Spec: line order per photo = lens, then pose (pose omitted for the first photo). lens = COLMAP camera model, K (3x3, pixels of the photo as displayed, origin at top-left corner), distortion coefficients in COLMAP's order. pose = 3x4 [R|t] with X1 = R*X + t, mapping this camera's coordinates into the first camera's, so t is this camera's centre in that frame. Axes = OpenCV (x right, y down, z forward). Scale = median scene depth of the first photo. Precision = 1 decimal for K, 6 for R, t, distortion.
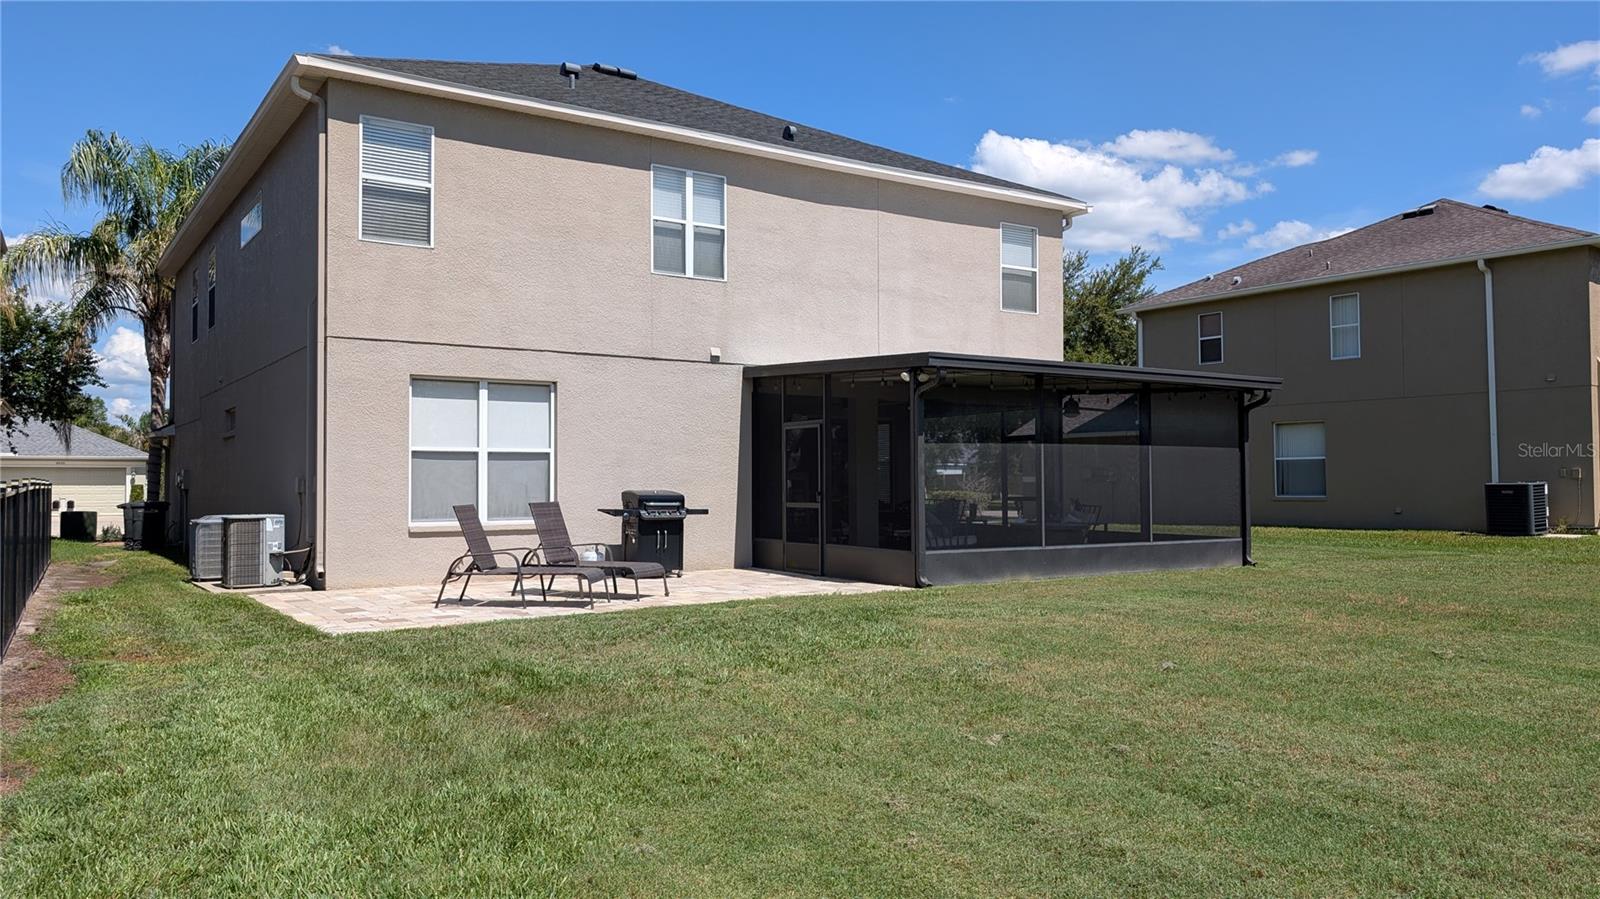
lens RADIAL K [[1175.1, 0, 806.6], [0, 1175.1, 437.4], [0, 0, 1]] dist [0.056446, -0.075735]
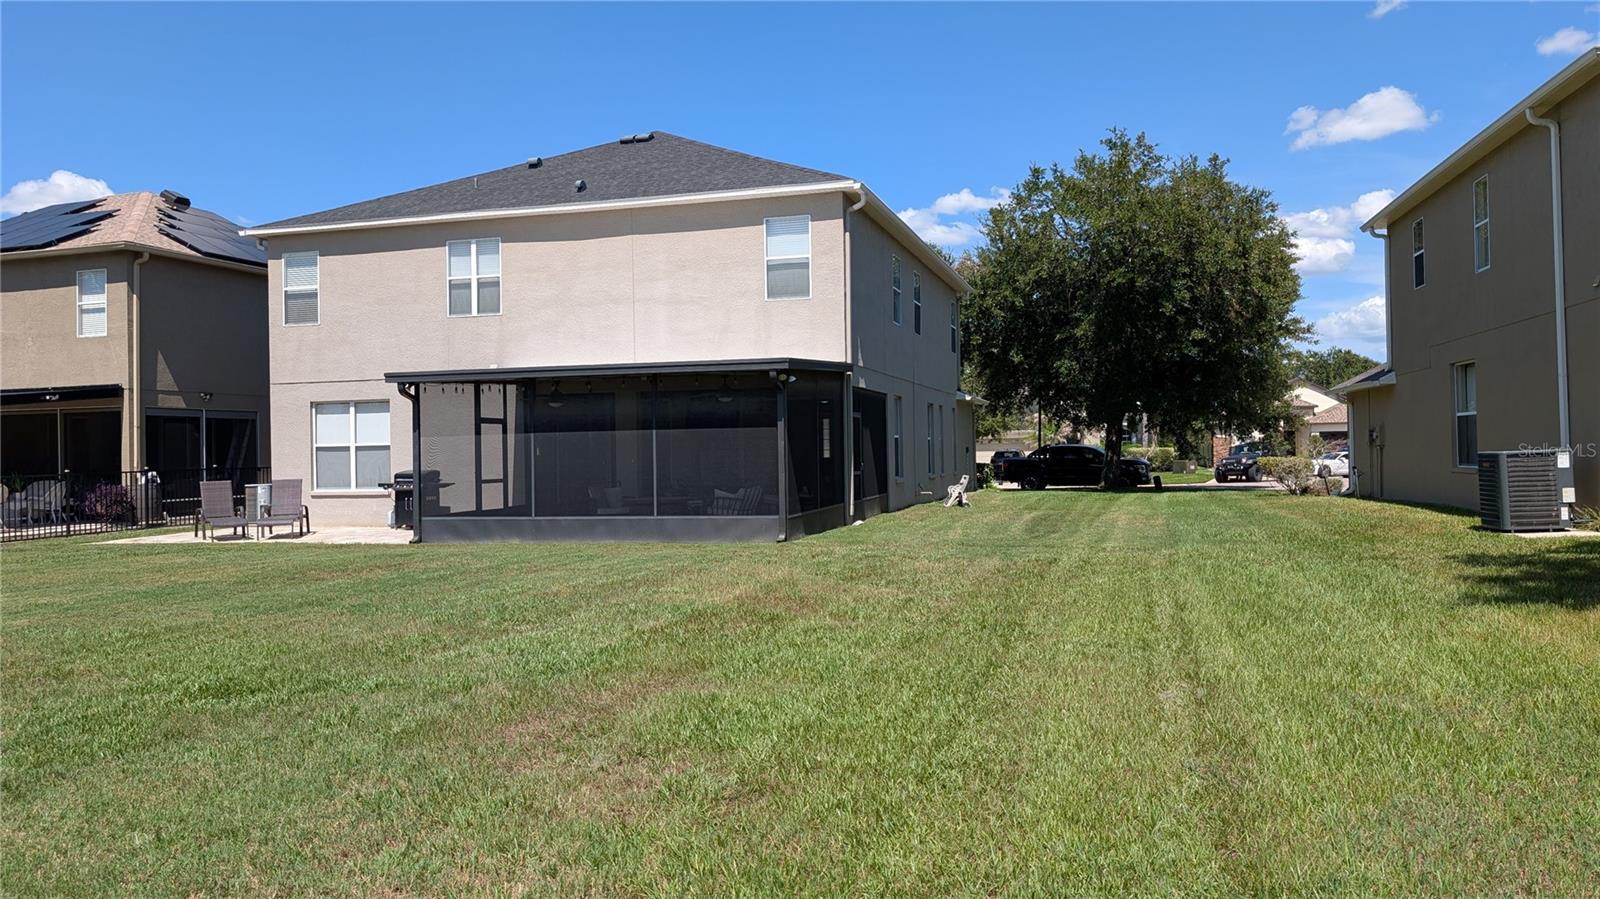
lens RADIAL K [[1175.1, 0, 806.6], [0, 1175.1, 437.4], [0, 0, 1]] dist [0.056446, -0.075735]
pose [[0.630571, -0.018203, -0.775918, 1.299704], [0.045505, 0.998872, 0.013547, 0.006290], [0.774797, -0.043850, 0.630688, 0.442506]]
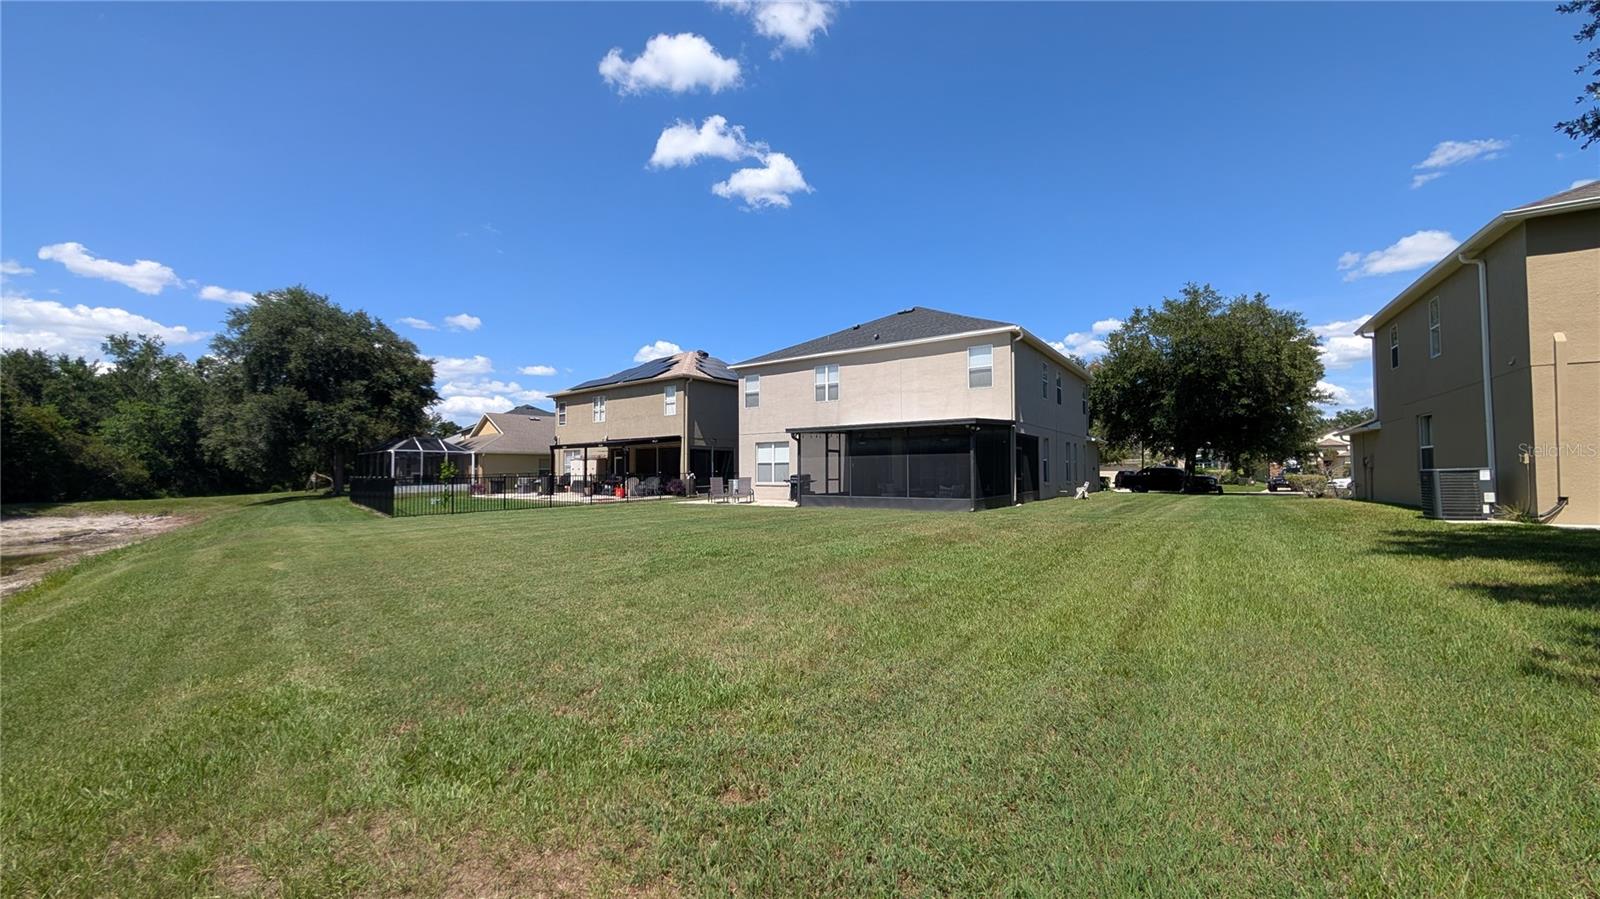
lens RADIAL K [[617.3, 0, 786.5], [0, 617.3, 450.8], [0, 0, 1]] dist [-0.000111, -0.000041]
pose [[0.322447, -0.033242, -0.946003, 1.396891], [0.039067, 0.998999, -0.021789, 0.016955], [0.945781, -0.029932, 0.323423, 0.427696]]
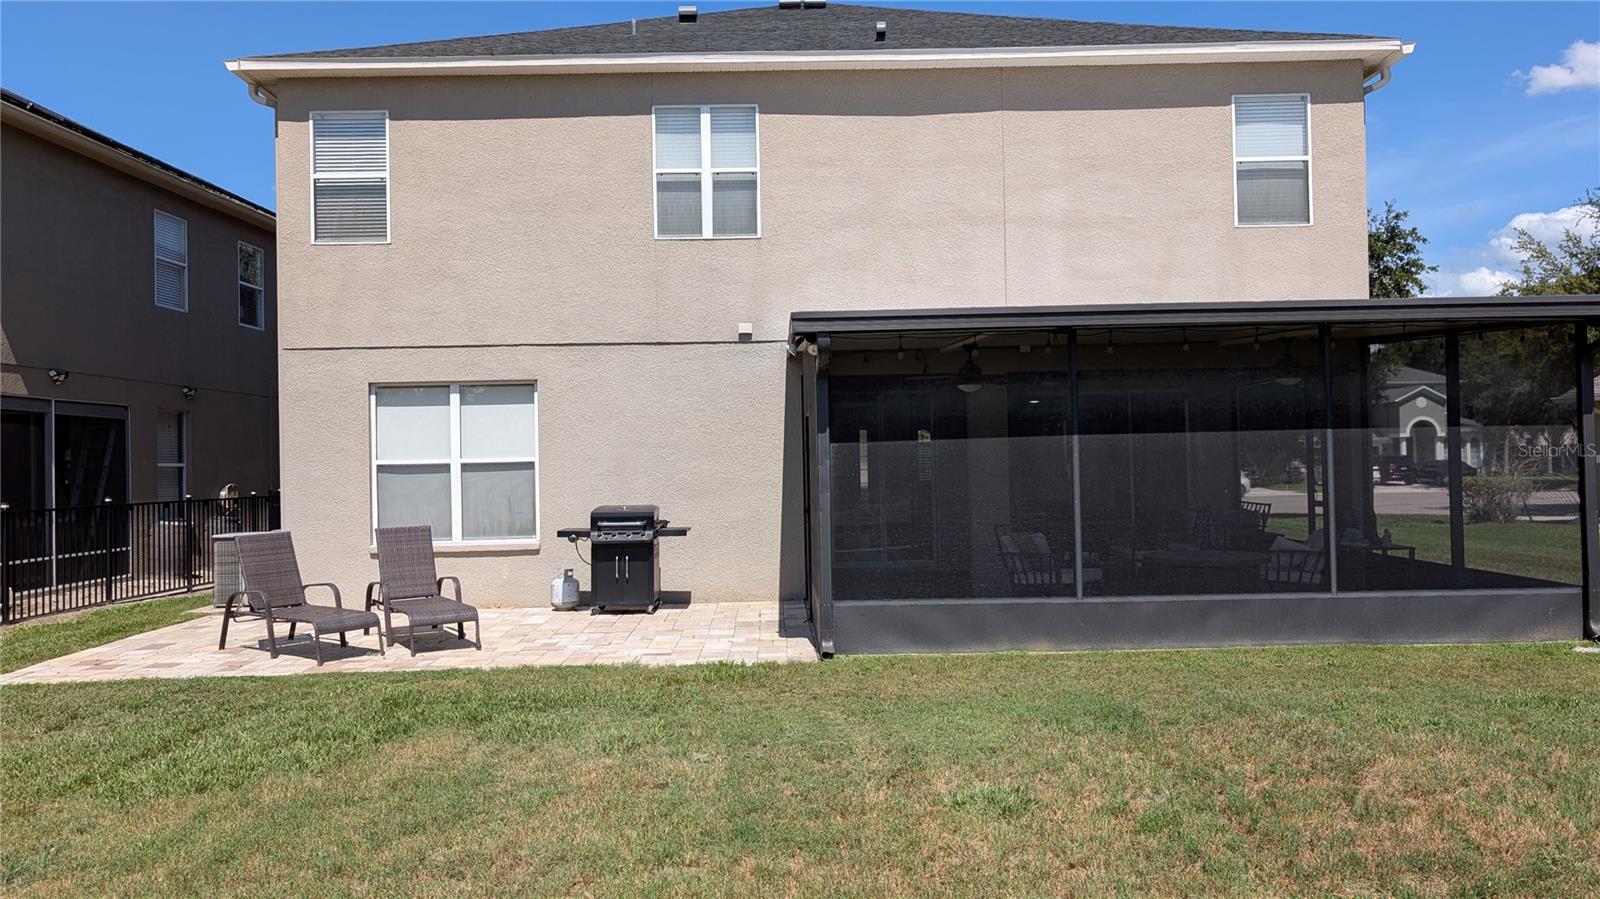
lens RADIAL K [[1175.1, 0, 806.6], [0, 1175.1, 437.4], [0, 0, 1]] dist [0.056446, -0.075735]
pose [[0.828749, -0.026613, -0.558987, 0.427058], [0.039841, 0.999140, 0.011498, -0.006893], [0.558201, -0.031799, 0.829096, 0.387282]]
